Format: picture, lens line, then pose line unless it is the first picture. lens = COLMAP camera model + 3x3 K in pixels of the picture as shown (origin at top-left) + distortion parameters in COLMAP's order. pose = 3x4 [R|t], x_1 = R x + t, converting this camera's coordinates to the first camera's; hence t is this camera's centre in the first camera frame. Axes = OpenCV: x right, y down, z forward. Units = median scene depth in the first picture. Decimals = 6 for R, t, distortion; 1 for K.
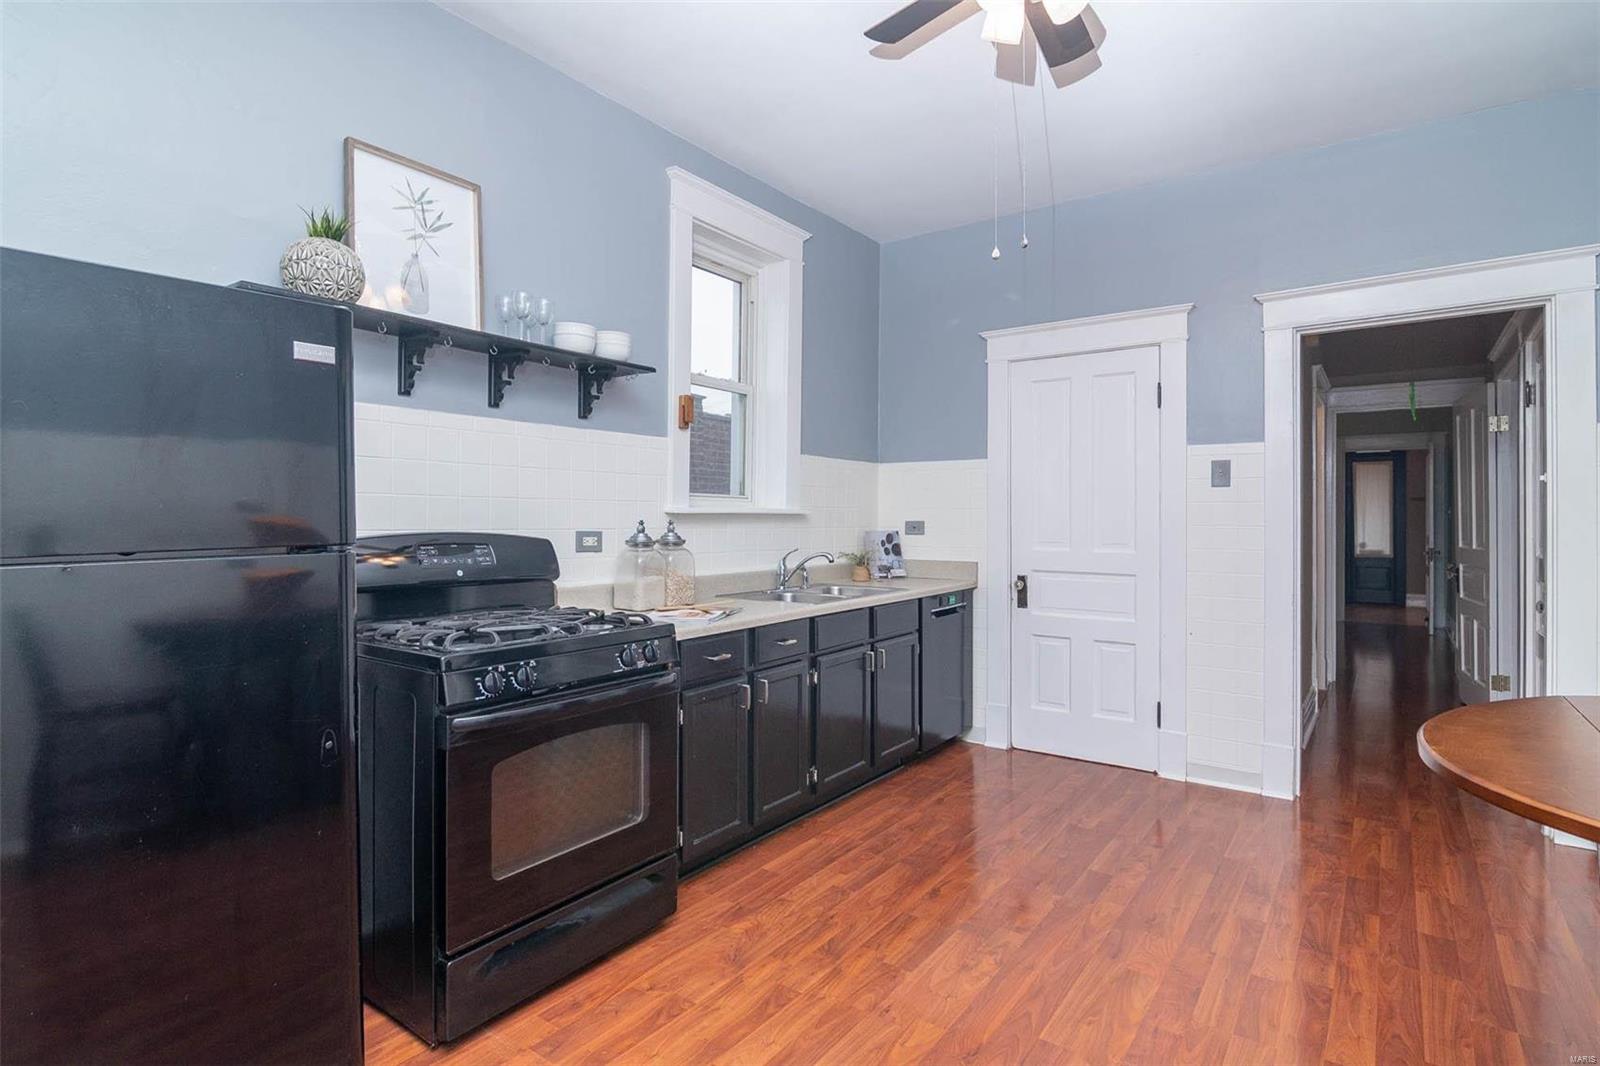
lens RADIAL K [[795.7, 0, 818.0], [0, 795.7, 520.8], [0, 0, 1]] dist [-0.012730, -0.000718]
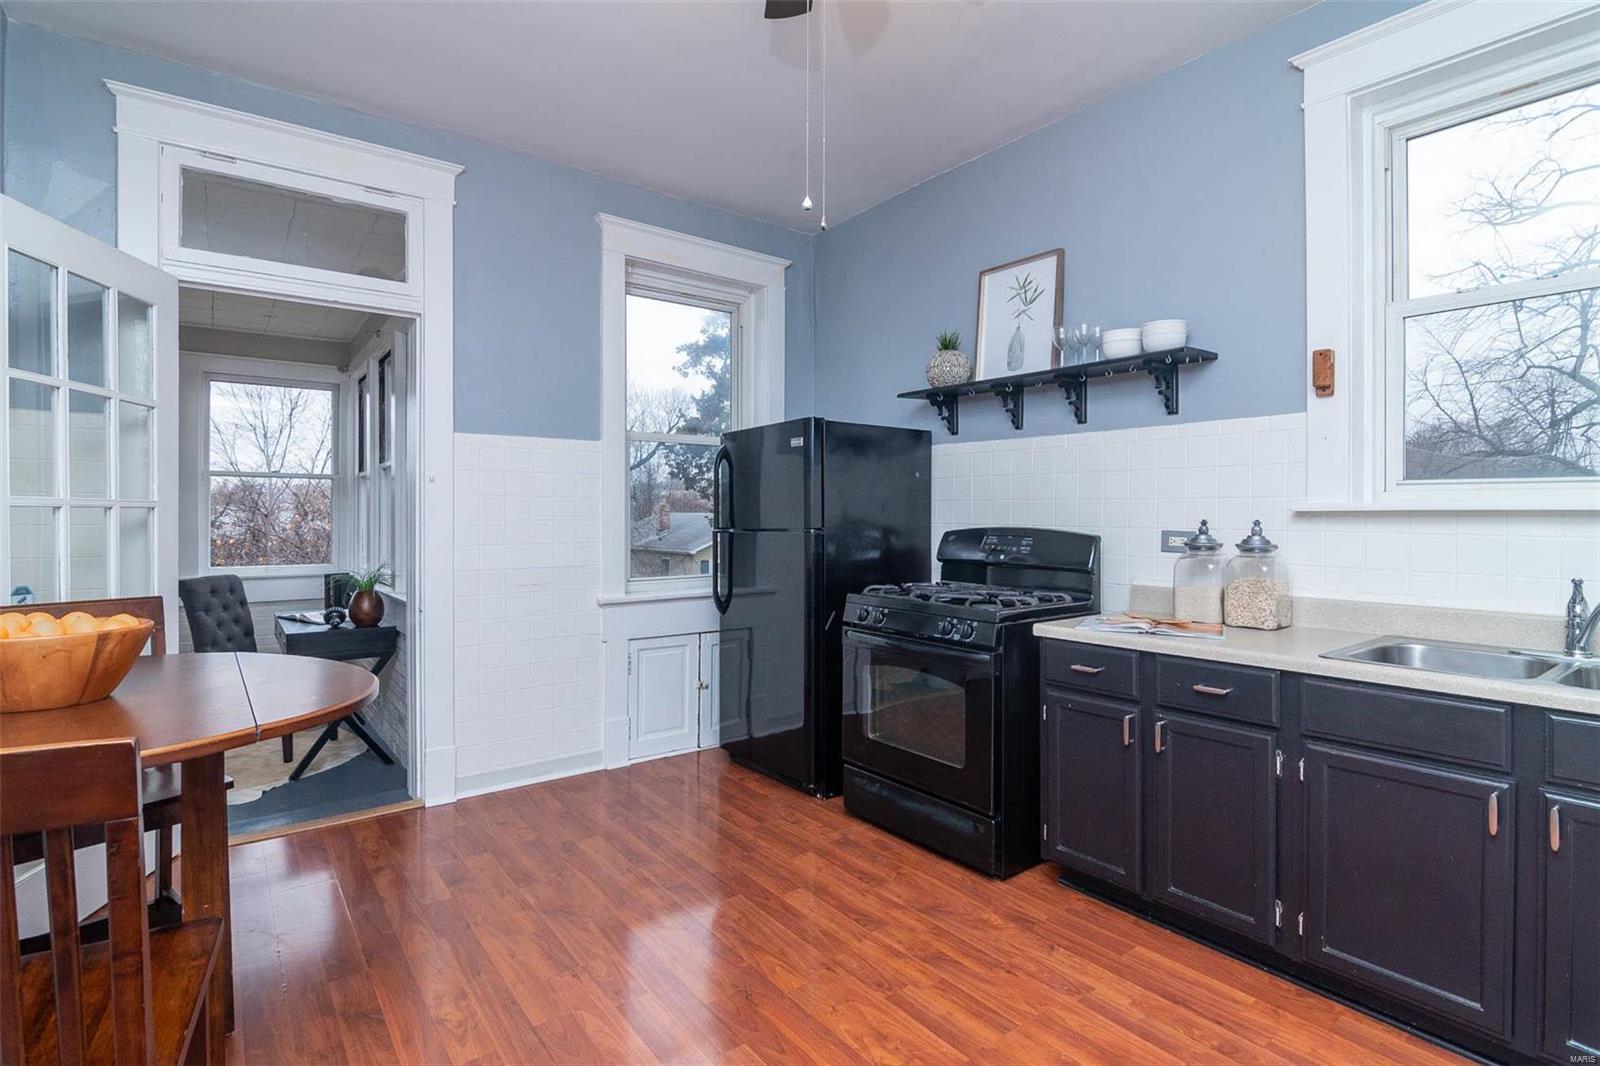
lens RADIAL K [[795.7, 0, 818.0], [0, 795.7, 520.8], [0, 0, 1]] dist [-0.012730, -0.000718]
pose [[-0.290336, 0.006862, -0.956900, 0.926945], [-0.003860, 0.999958, 0.008341, -0.006399], [0.956917, 0.006115, -0.290297, 1.063681]]
